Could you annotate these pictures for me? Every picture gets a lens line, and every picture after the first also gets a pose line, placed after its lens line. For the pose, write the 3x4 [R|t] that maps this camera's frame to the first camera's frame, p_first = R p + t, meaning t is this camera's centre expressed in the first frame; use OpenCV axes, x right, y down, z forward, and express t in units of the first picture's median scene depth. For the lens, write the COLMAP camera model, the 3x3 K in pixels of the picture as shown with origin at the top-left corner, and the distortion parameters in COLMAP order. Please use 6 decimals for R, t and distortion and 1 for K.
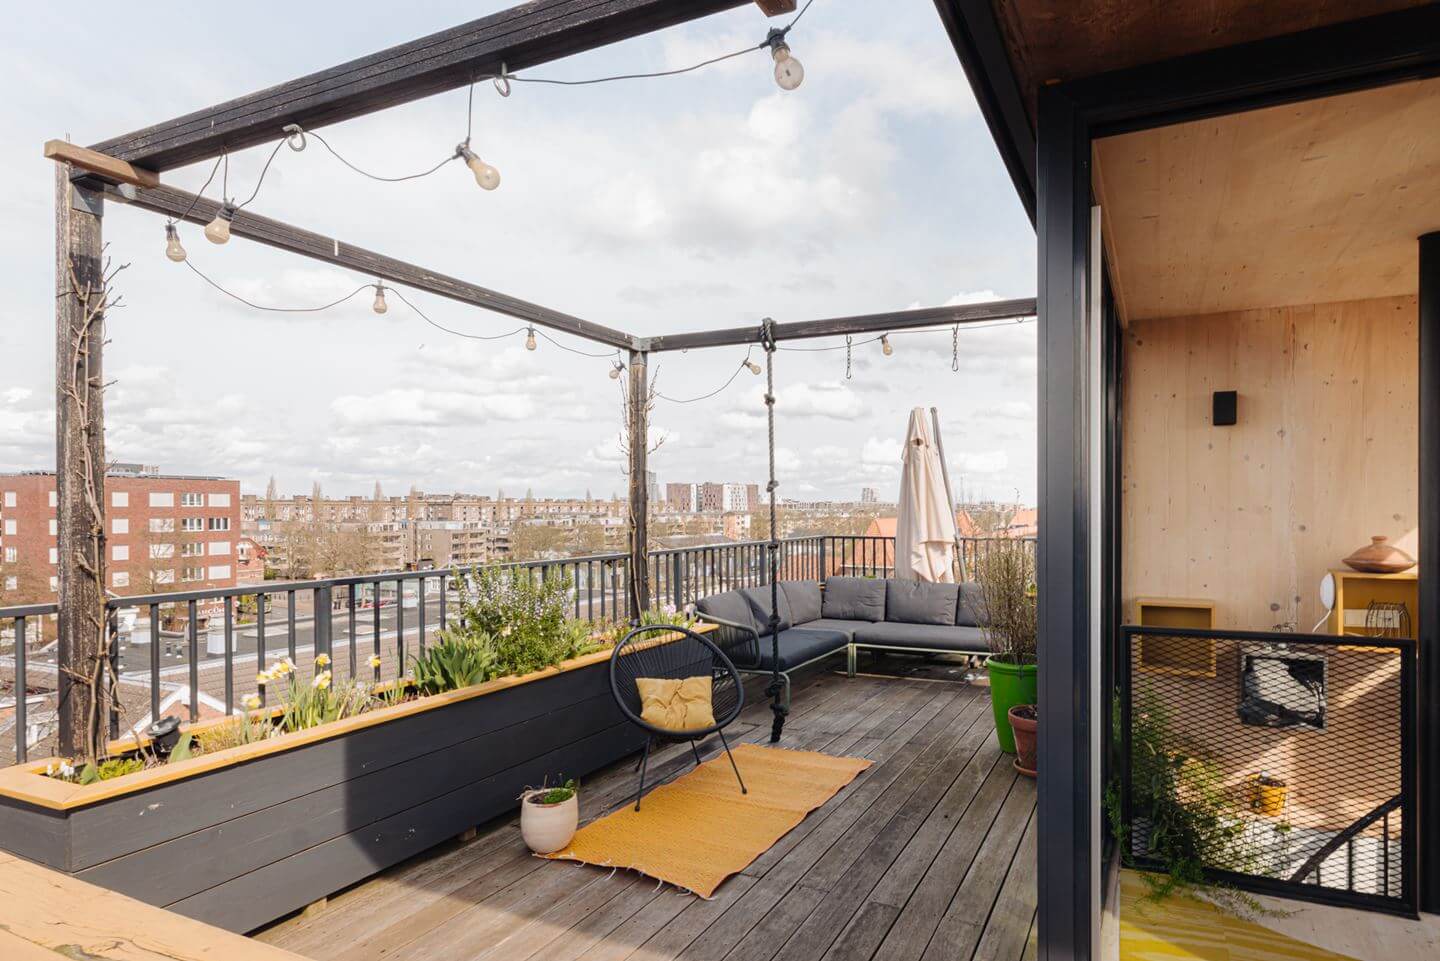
lens RADIAL K [[880.2, 0, 719.4], [0, 880.2, 513.9], [0, 0, 1]] dist [-0.000657, -0.000027]
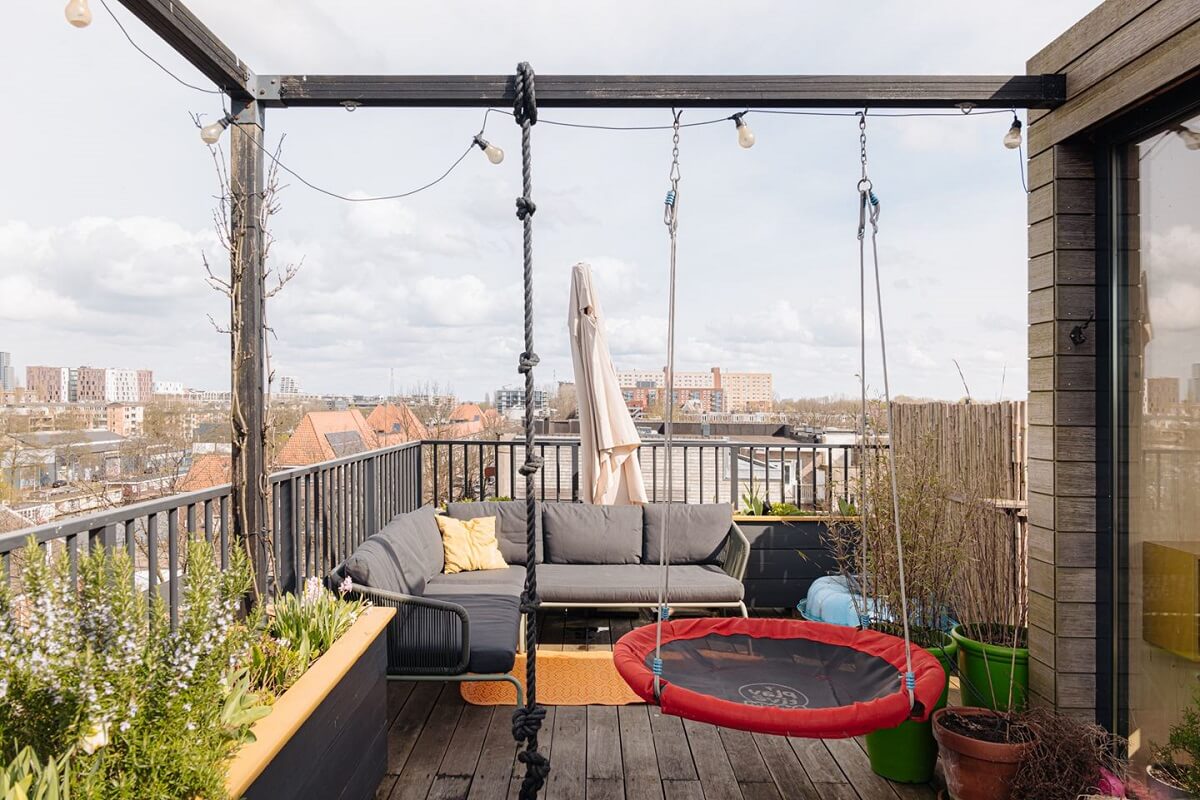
lens RADIAL K [[975.2, 0, 600.0], [0, 975.2, 400.0], [0, 0, 1]] dist [-0.001243, 0.005790]
pose [[0.890129, 0.009813, 0.455604, -0.172046], [-0.006995, 0.999945, -0.007871, -0.002448], [-0.455656, 0.003819, 0.890148, 0.391712]]
